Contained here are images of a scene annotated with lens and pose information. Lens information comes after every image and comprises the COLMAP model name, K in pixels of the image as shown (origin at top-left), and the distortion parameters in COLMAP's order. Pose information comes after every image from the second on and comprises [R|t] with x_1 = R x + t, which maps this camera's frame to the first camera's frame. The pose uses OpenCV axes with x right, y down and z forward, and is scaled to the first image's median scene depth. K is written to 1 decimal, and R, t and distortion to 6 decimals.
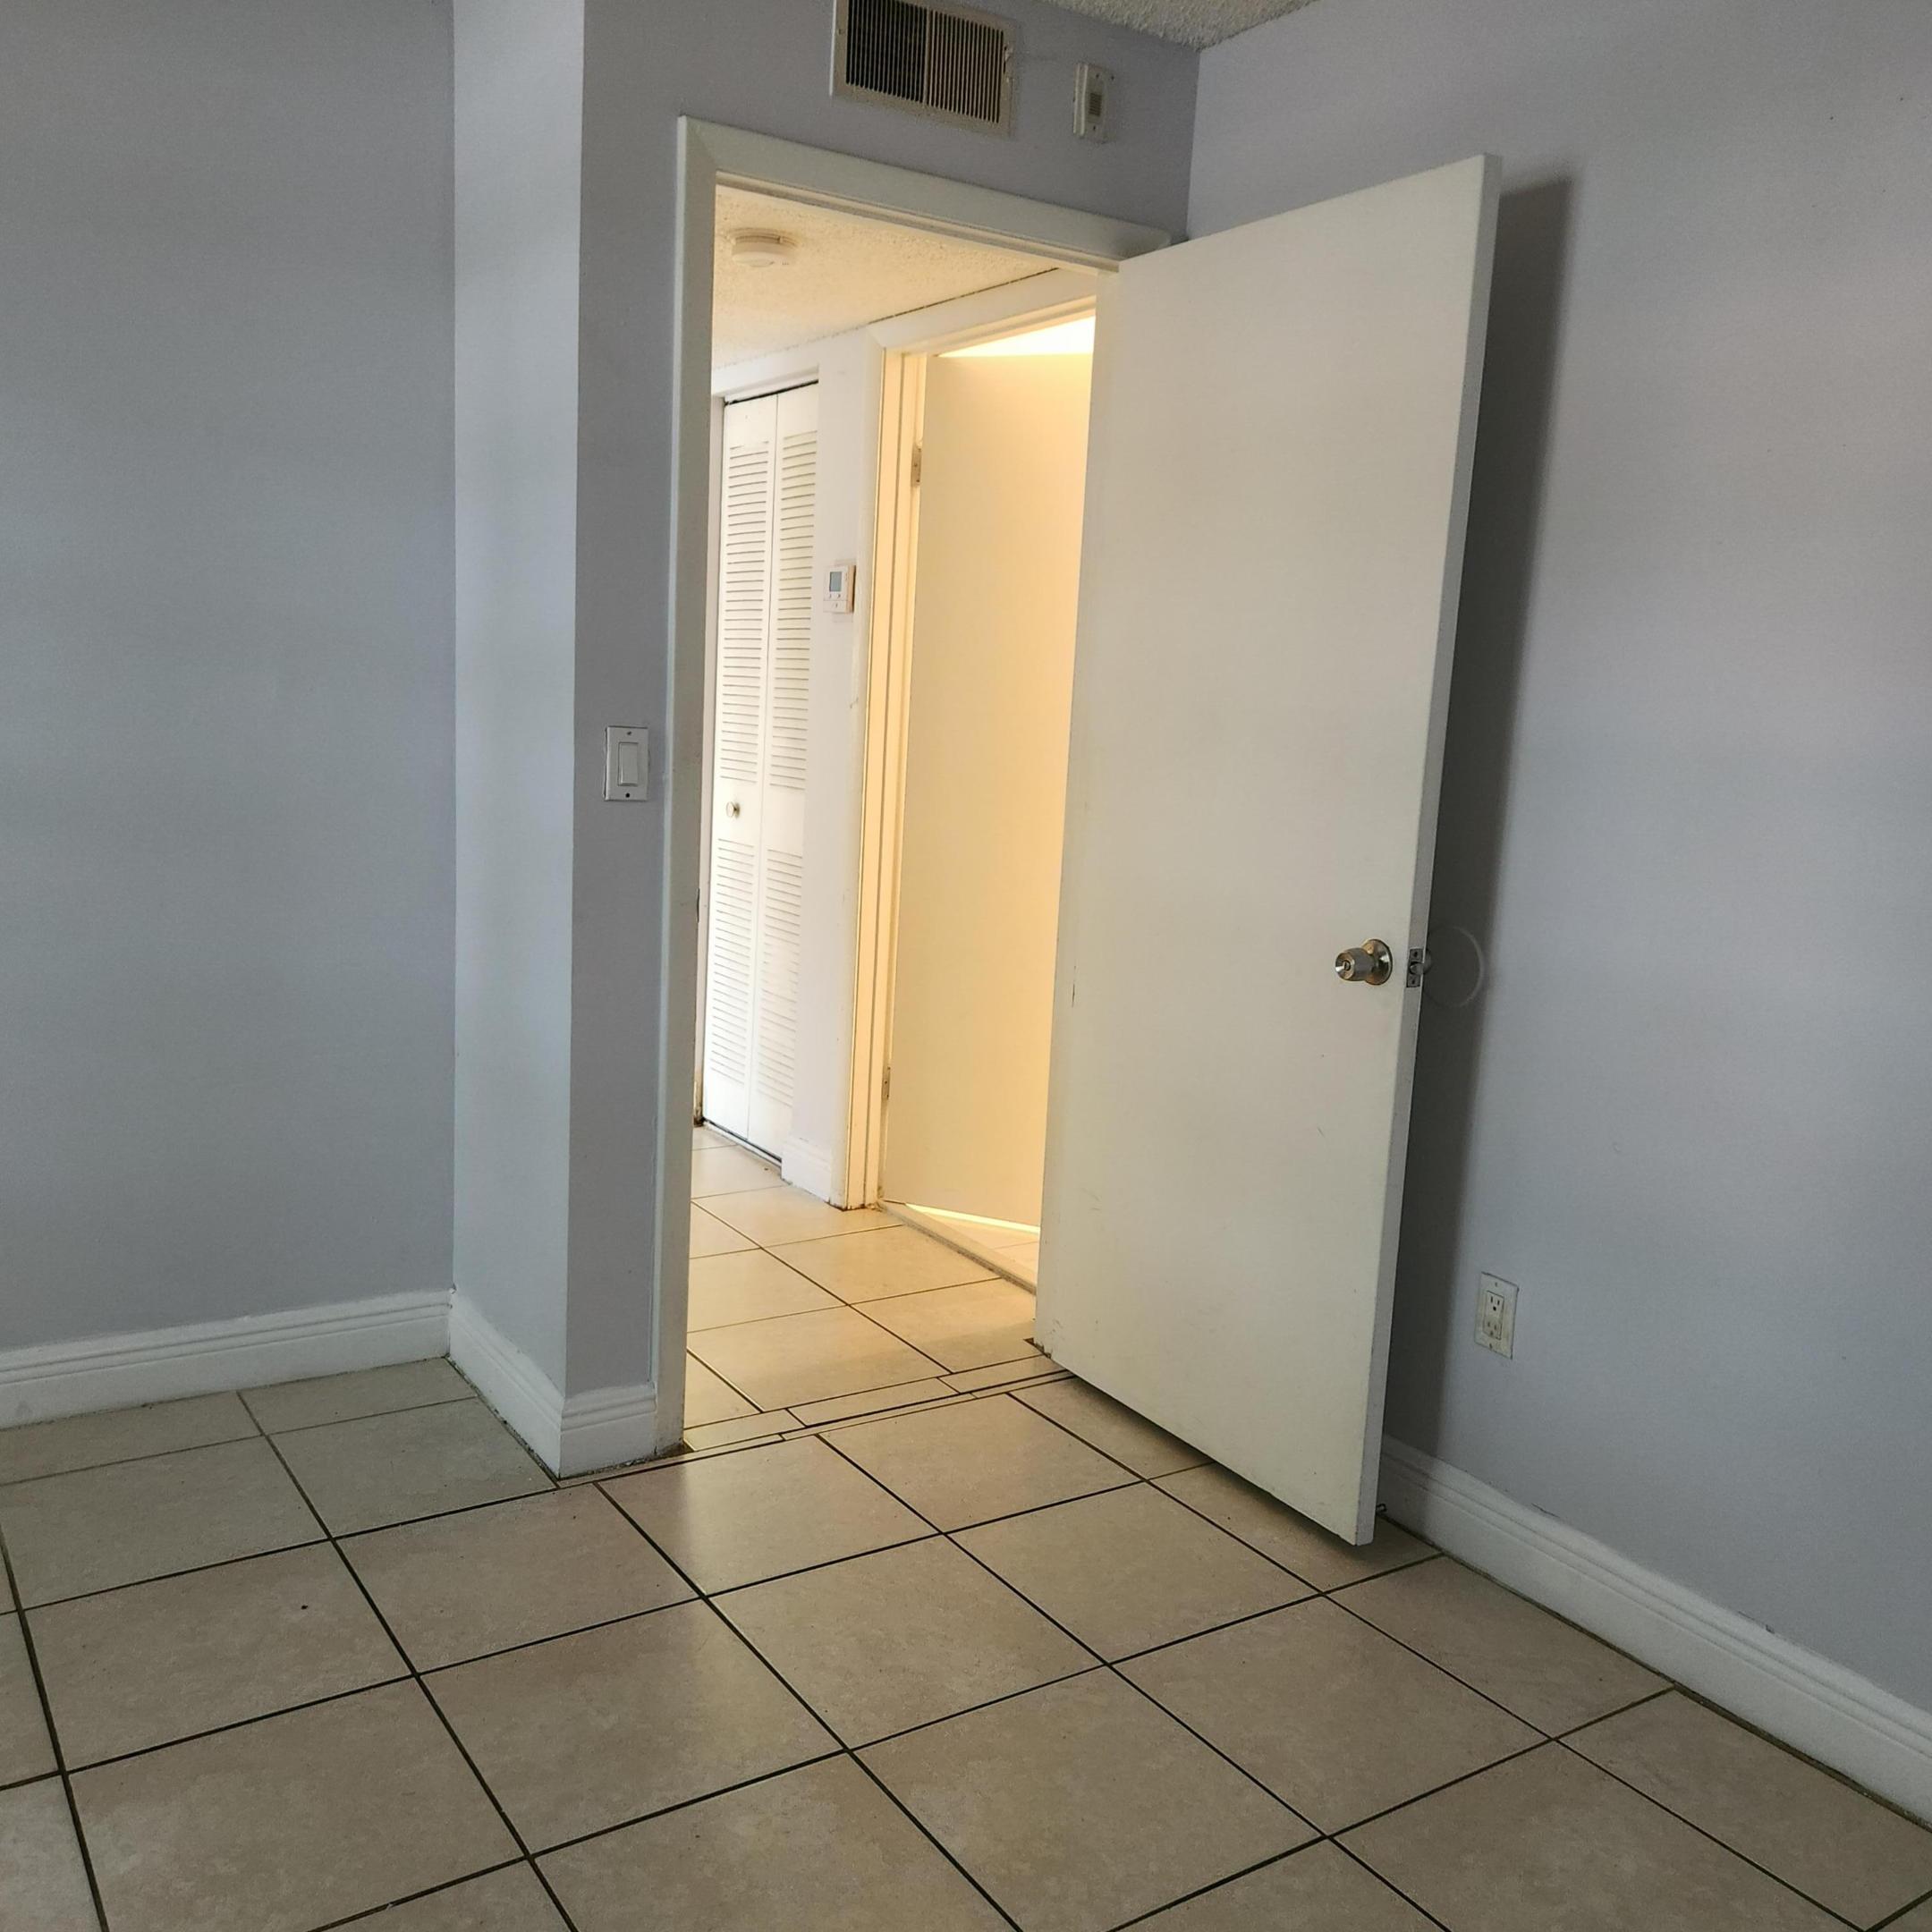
lens RADIAL K [[1734.4, 0, 945.4], [0, 1734.4, 961.7], [0, 0, 1]] dist [0.083524, -0.094368]
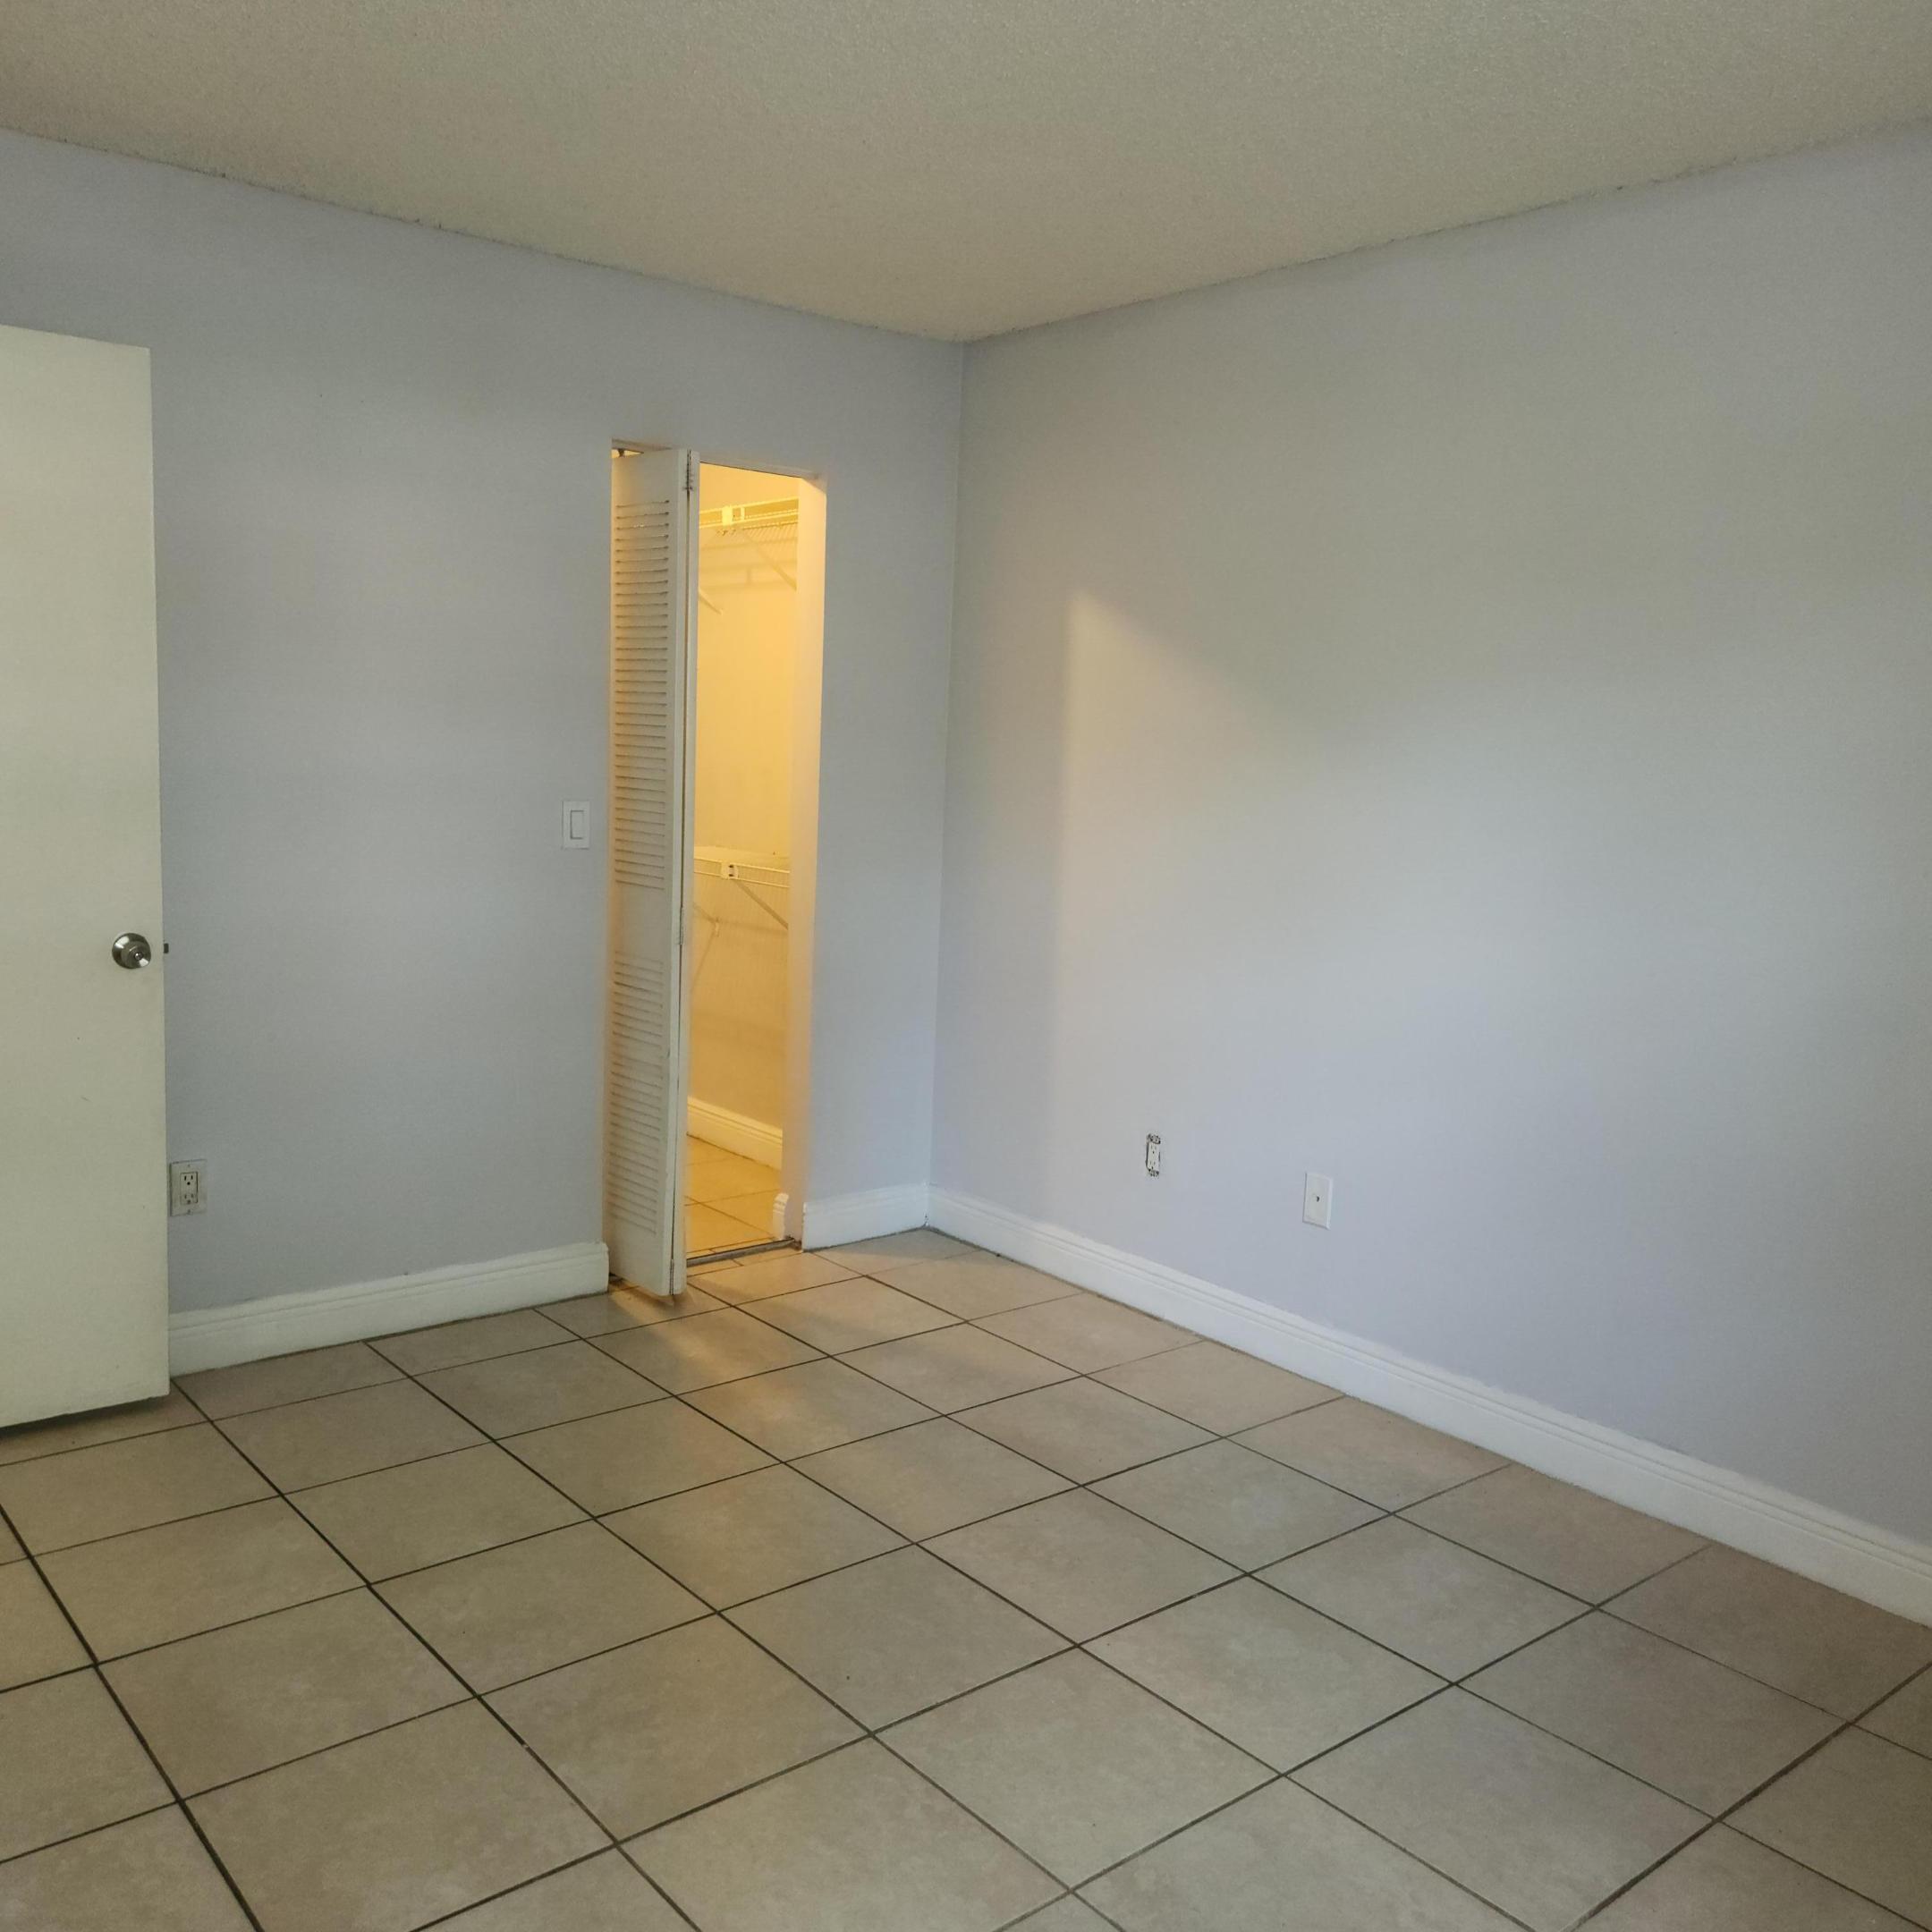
lens RADIAL K [[1734.4, 0, 902.5], [0, 1734.4, 953.4], [0, 0, 1]] dist [0.083524, -0.094368]
pose [[-0.100237, -0.180528, 0.978449, -1.022854], [0.111656, 0.975149, 0.191358, -0.173730], [-0.988679, 0.128430, -0.077589, 0.509439]]
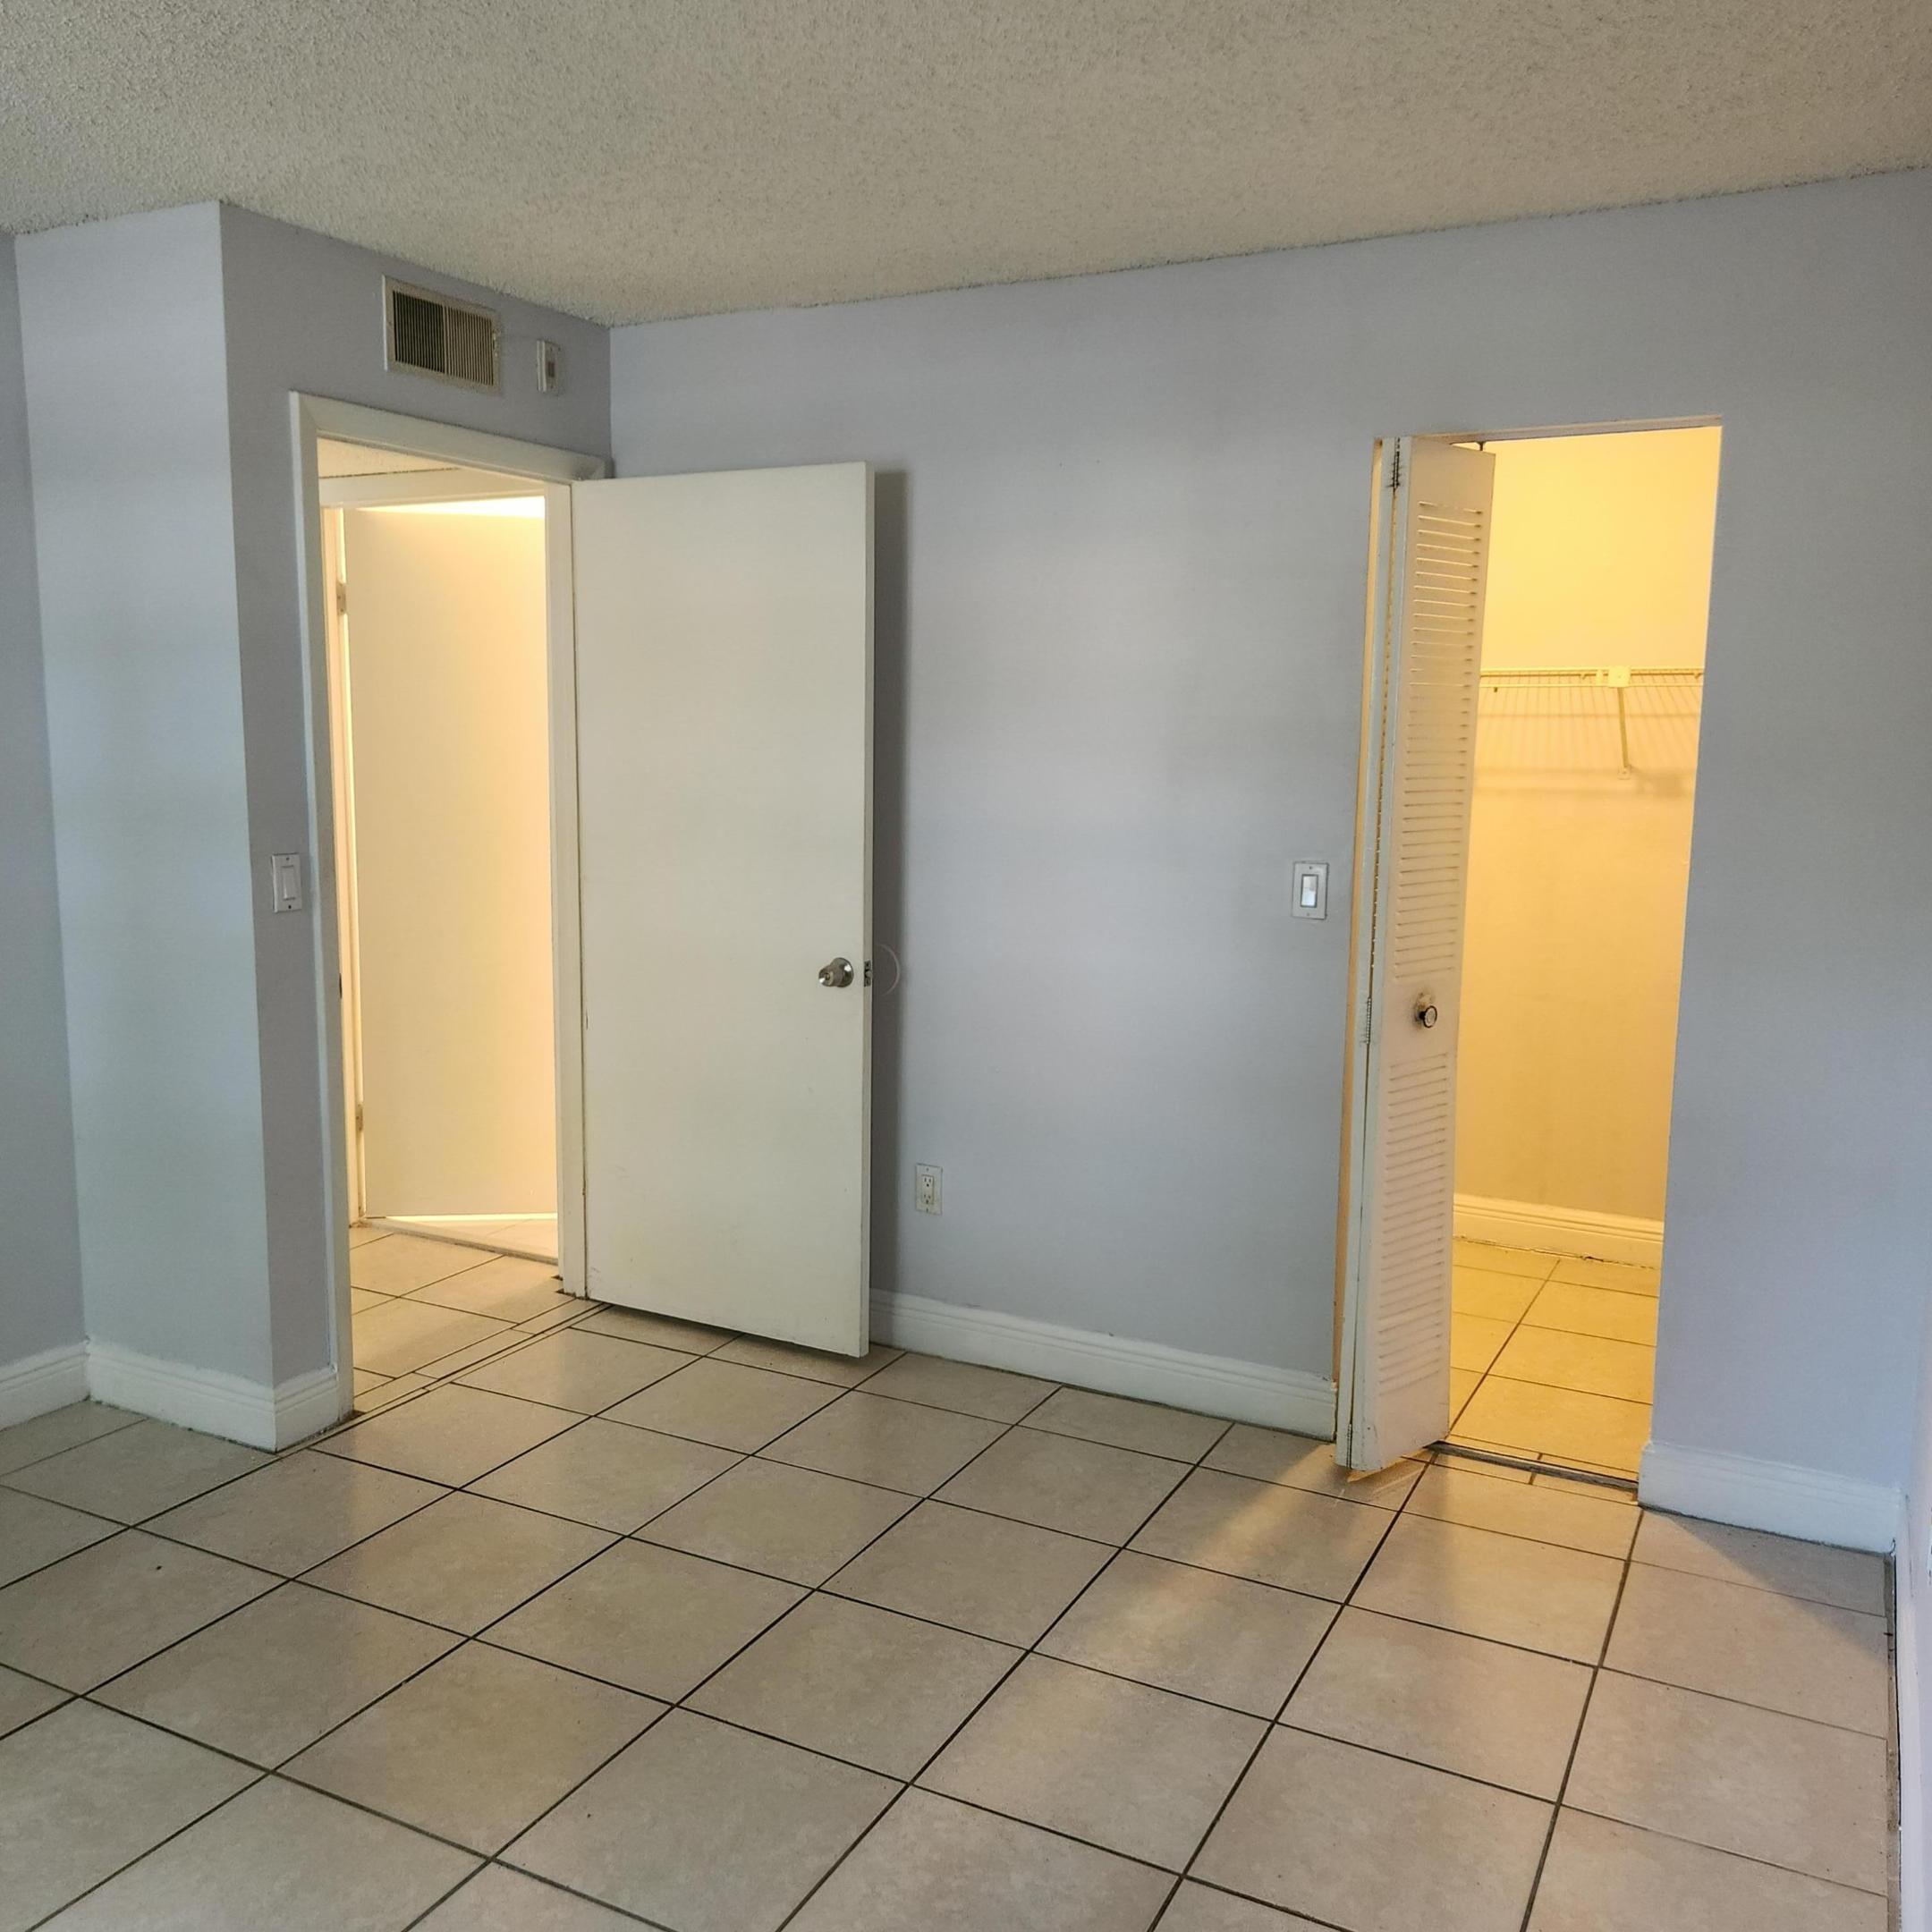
lens RADIAL K [[1734.4, 0, 955.0], [0, 1734.4, 958.1], [0, 0, 1]] dist [0.083524, -0.094368]
pose [[0.869567, -0.105559, 0.482402, -0.373375], [0.106103, 0.994009, 0.026250, -0.038995], [-0.482282, 0.028358, 0.875557, -0.353855]]
